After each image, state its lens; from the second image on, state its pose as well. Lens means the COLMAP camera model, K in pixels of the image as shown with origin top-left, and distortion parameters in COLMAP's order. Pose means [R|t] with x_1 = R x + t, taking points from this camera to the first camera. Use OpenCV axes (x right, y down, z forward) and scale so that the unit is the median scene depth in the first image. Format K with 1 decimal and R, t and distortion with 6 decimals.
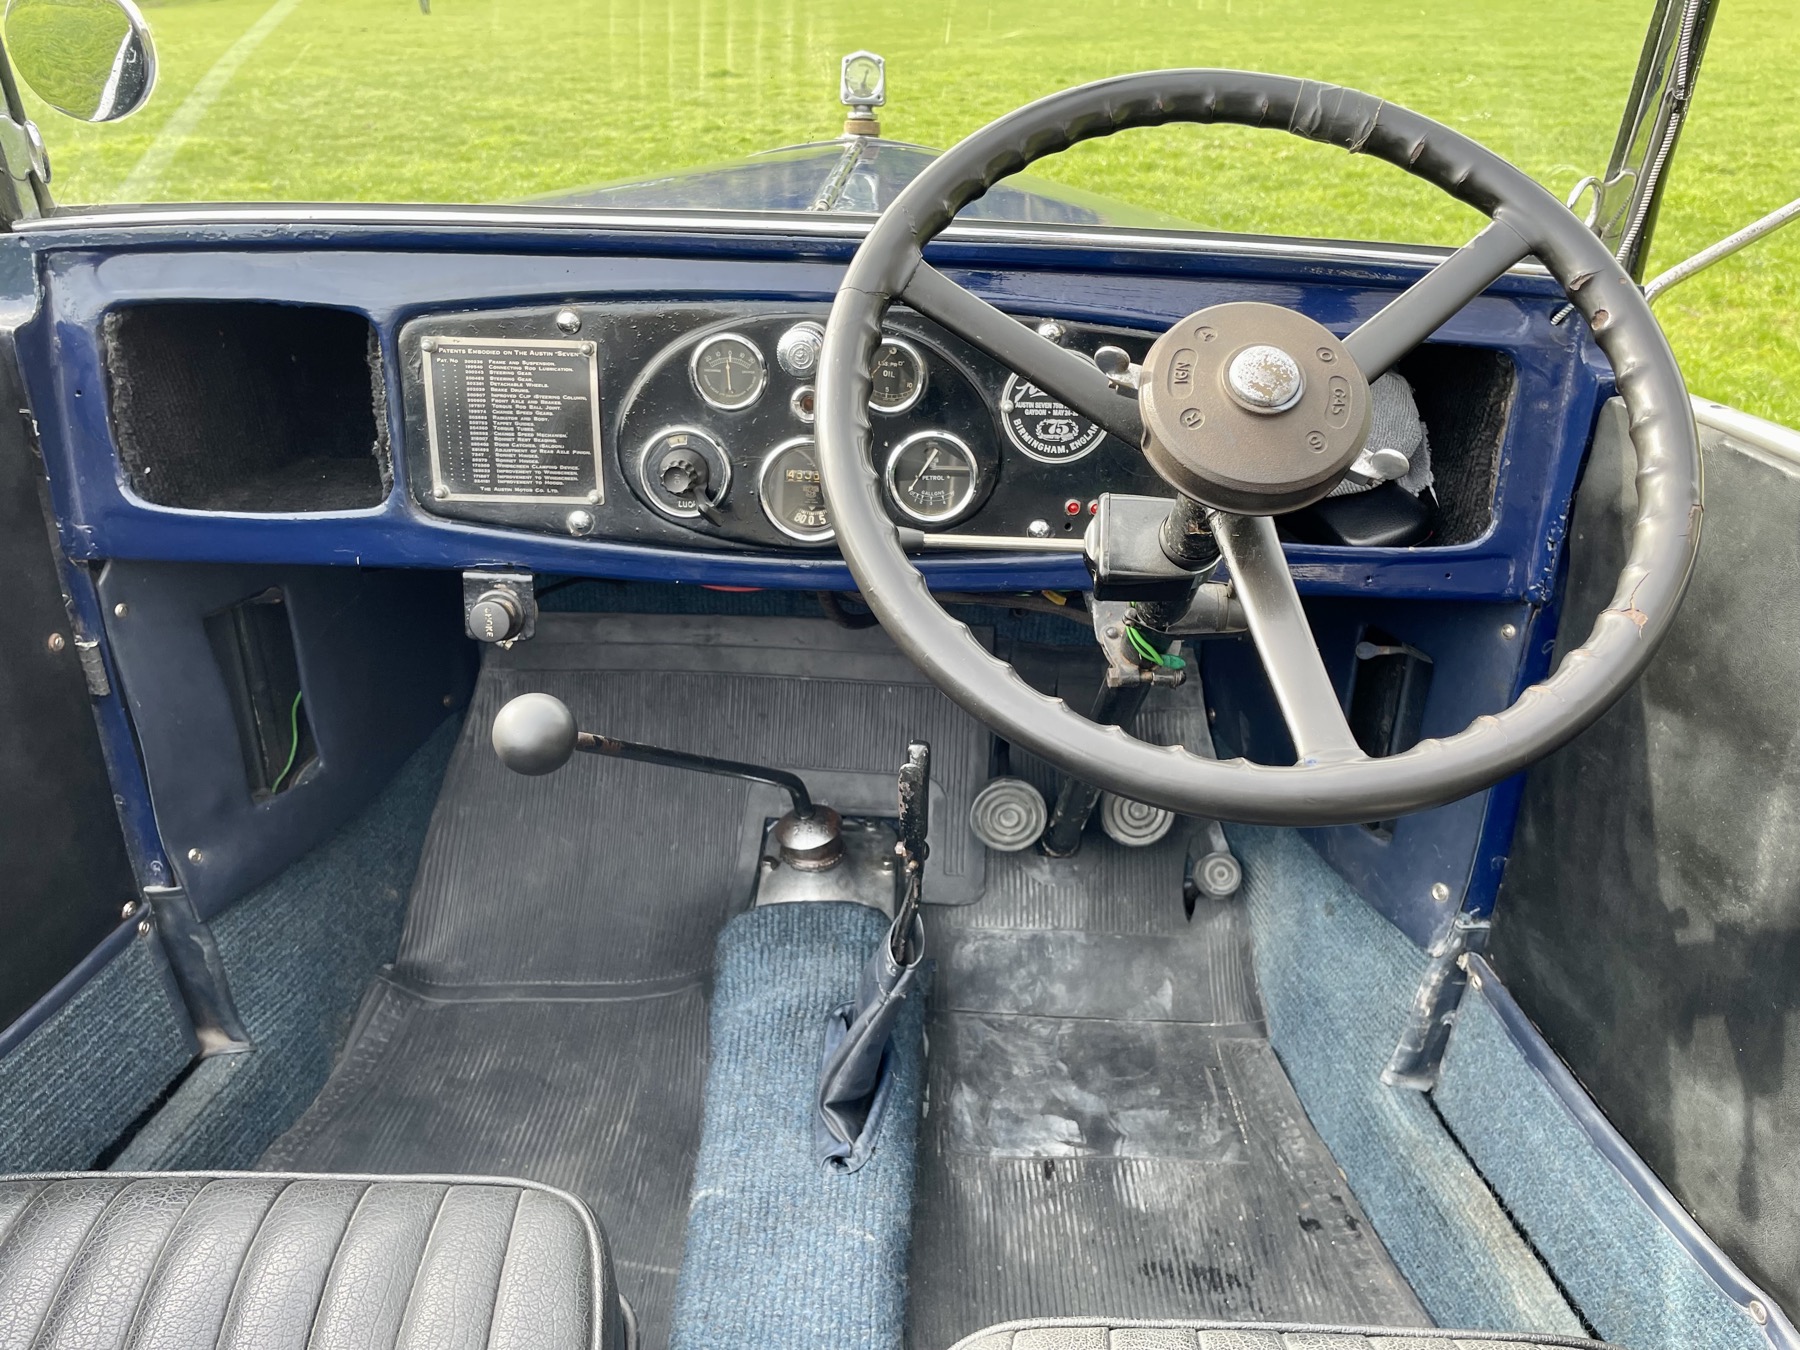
lens RADIAL K [[1324.0, 0, 926.5], [0, 1324.0, 674.9], [0, 0, 1]] dist [0.077026, -0.099114]
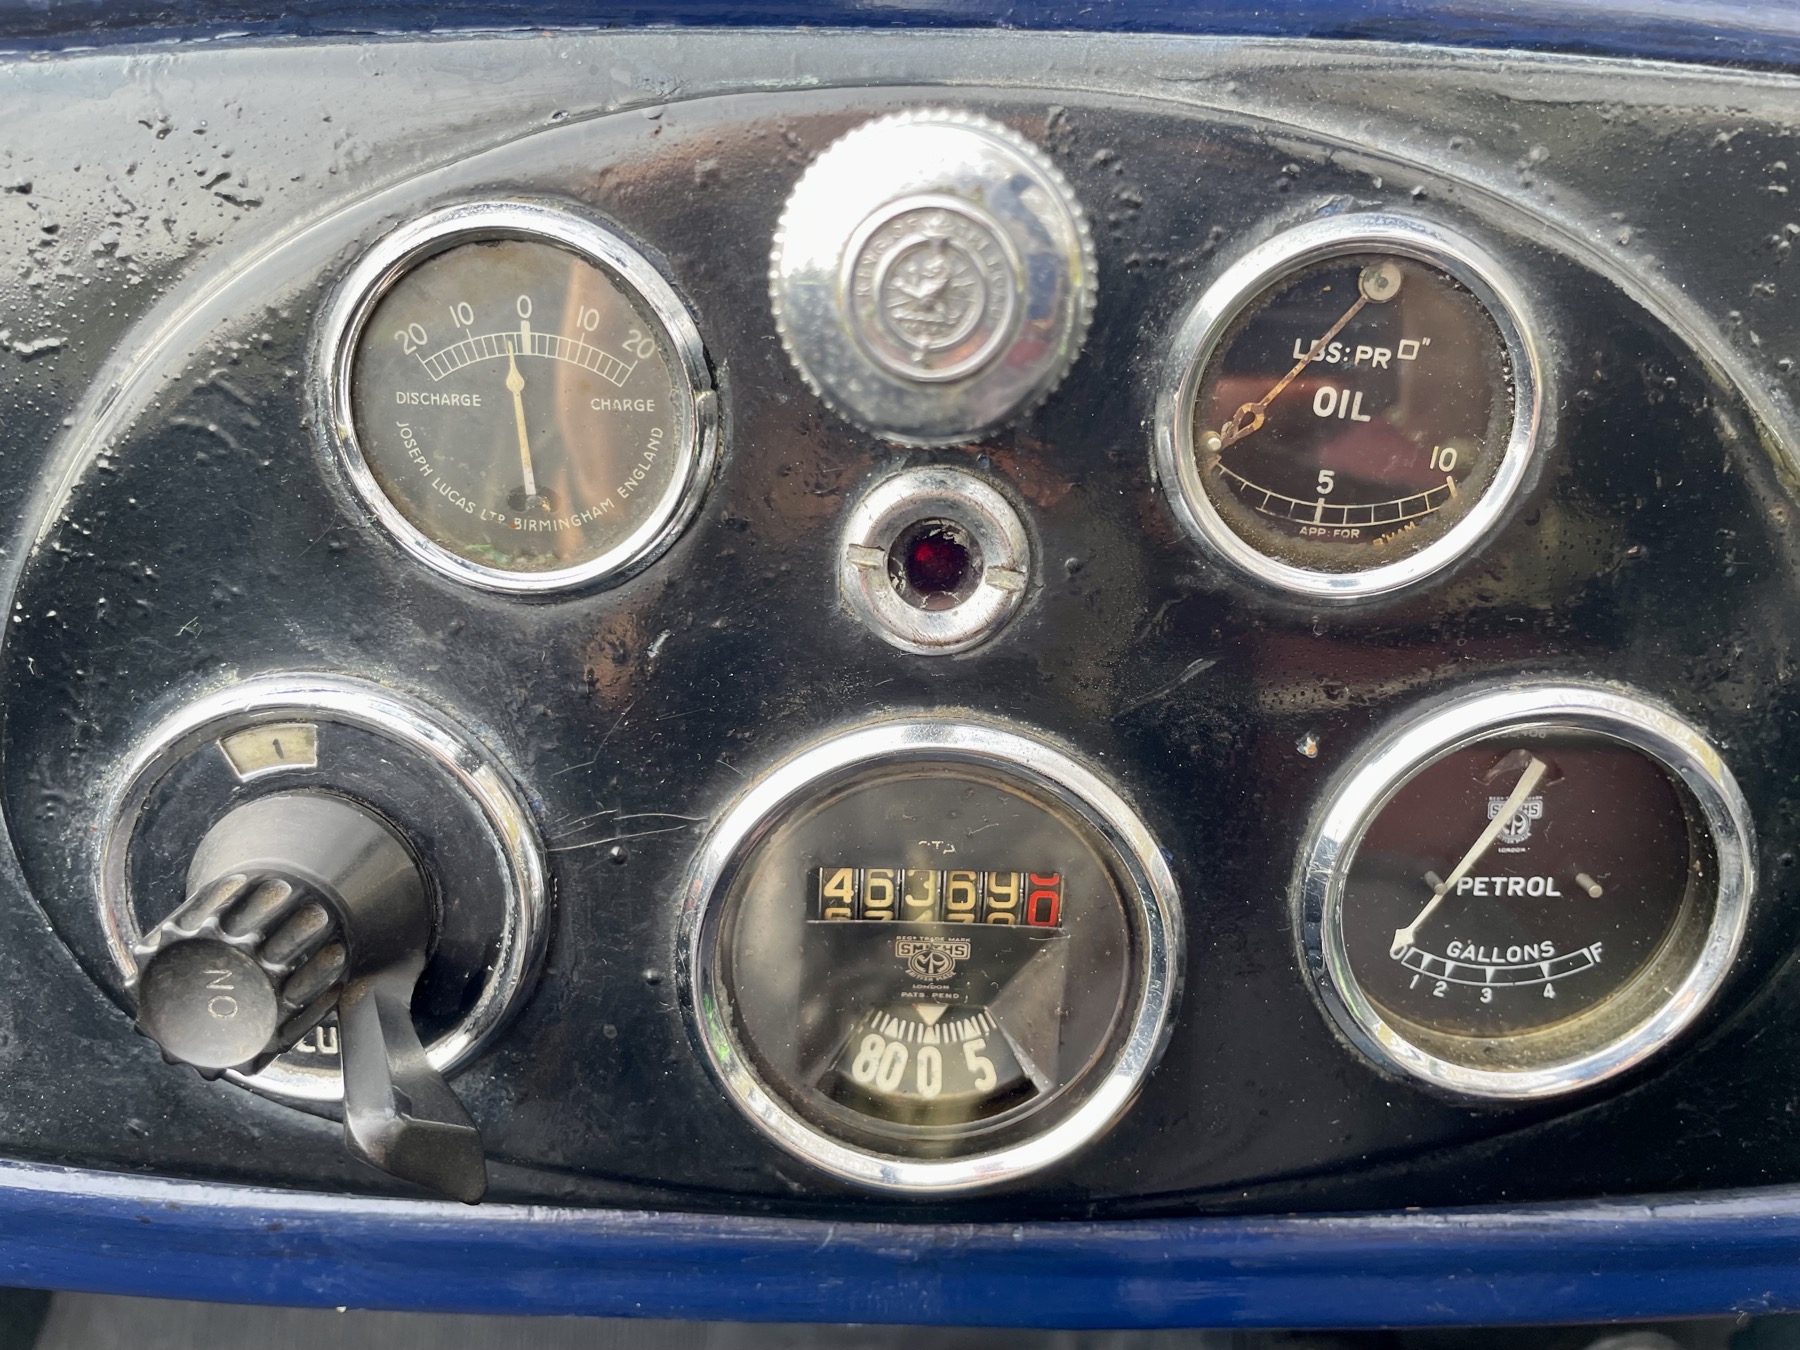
lens RADIAL K [[1324.0, 0, 926.5], [0, 1324.0, 674.9], [0, 0, 1]] dist [0.077026, -0.099114]
pose [[0.999797, -0.013090, 0.015286, -0.089223], [0.013524, 0.999500, -0.028593, -0.174799], [-0.014904, 0.028794, 0.999474, 0.774065]]
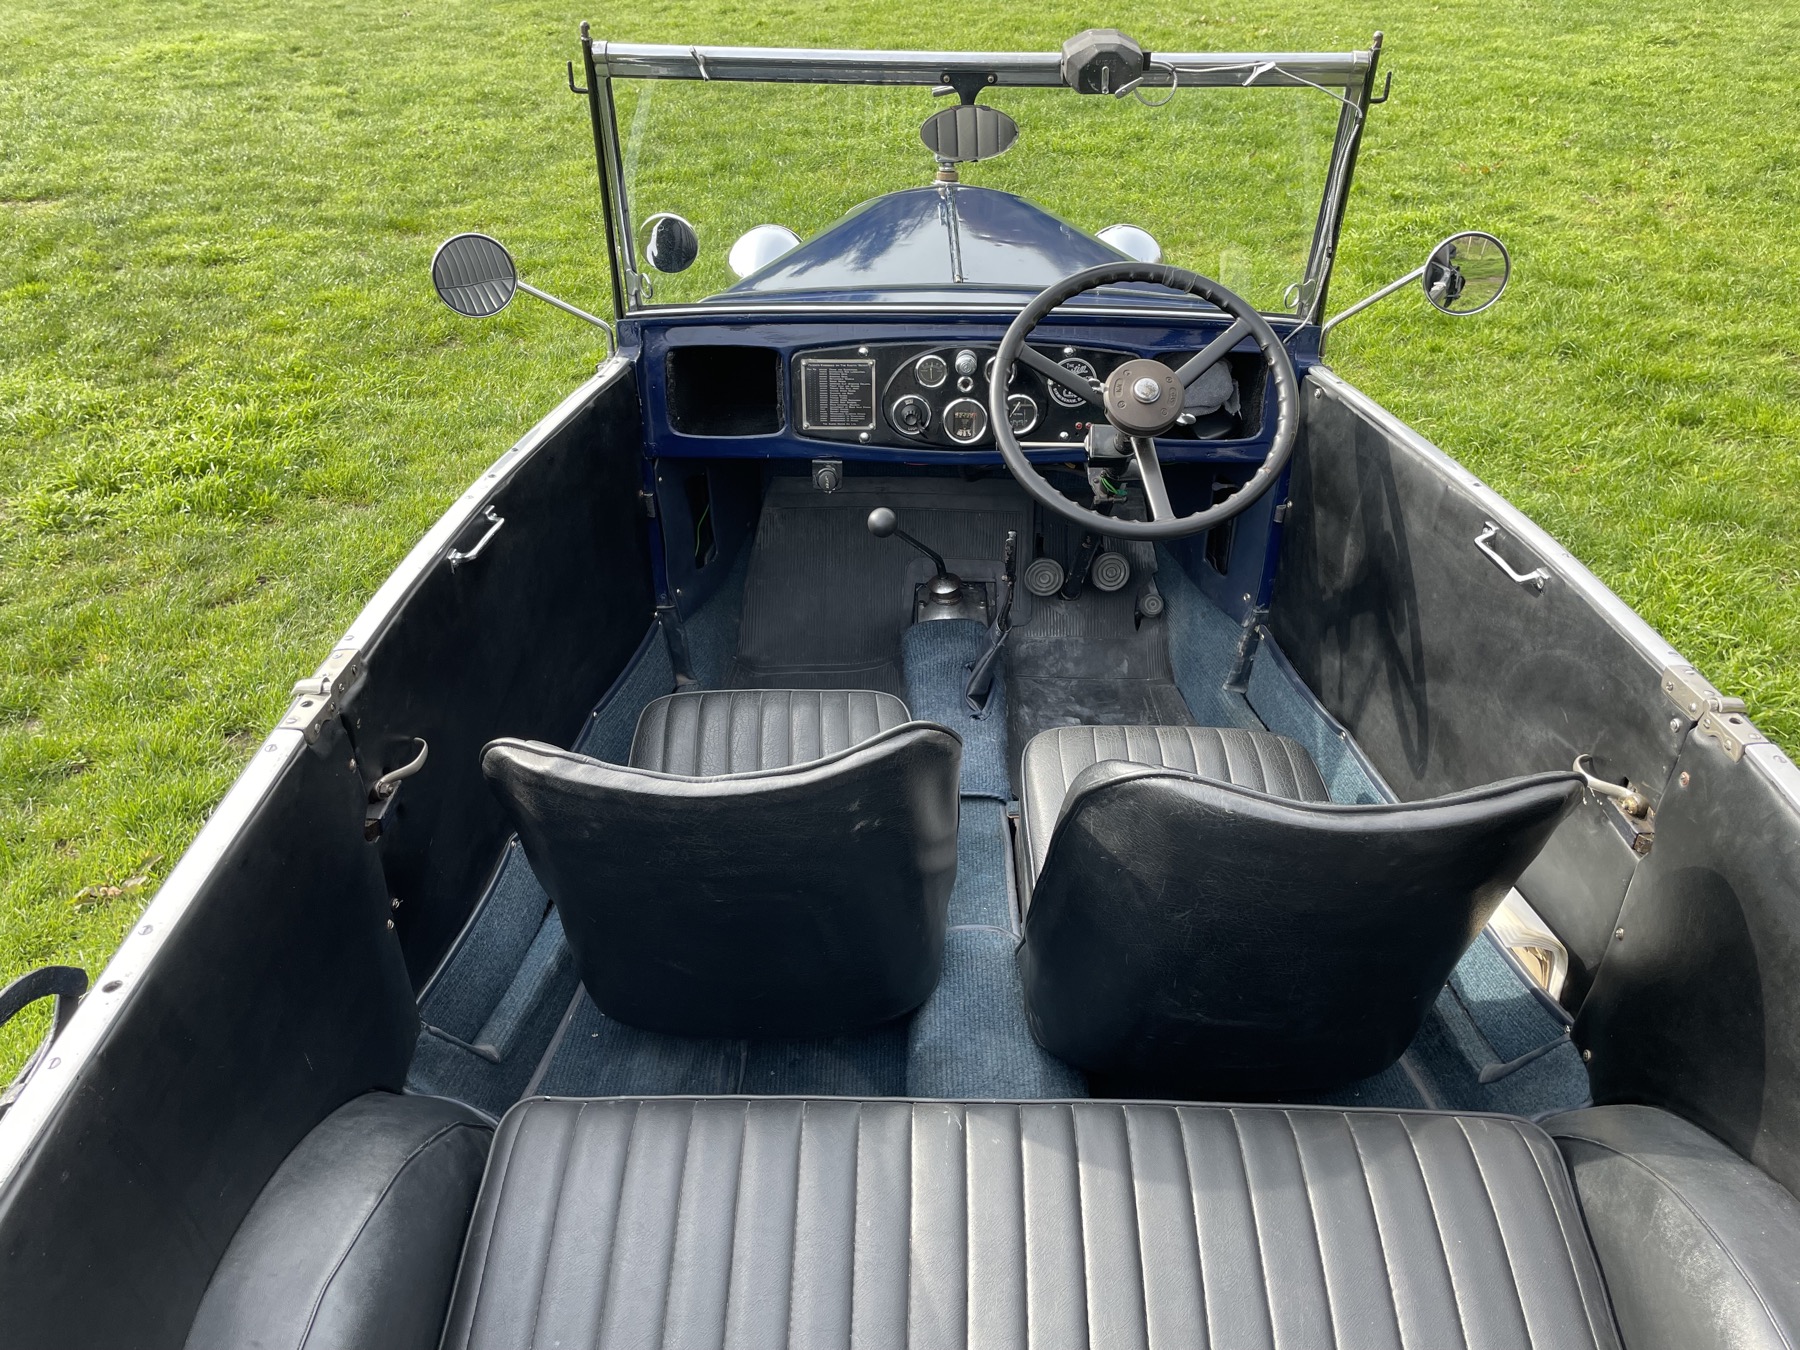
lens RADIAL K [[1285.0, 0, 900.0], [0, 1285.0, 675.0], [0, 0, 1]] dist [0.099197, -0.114977]
pose [[0.999636, -0.017200, -0.020783, -0.159610], [0.019412, 0.993587, 0.111388, 0.047563], [0.018734, -0.111750, 0.993560, -1.273798]]
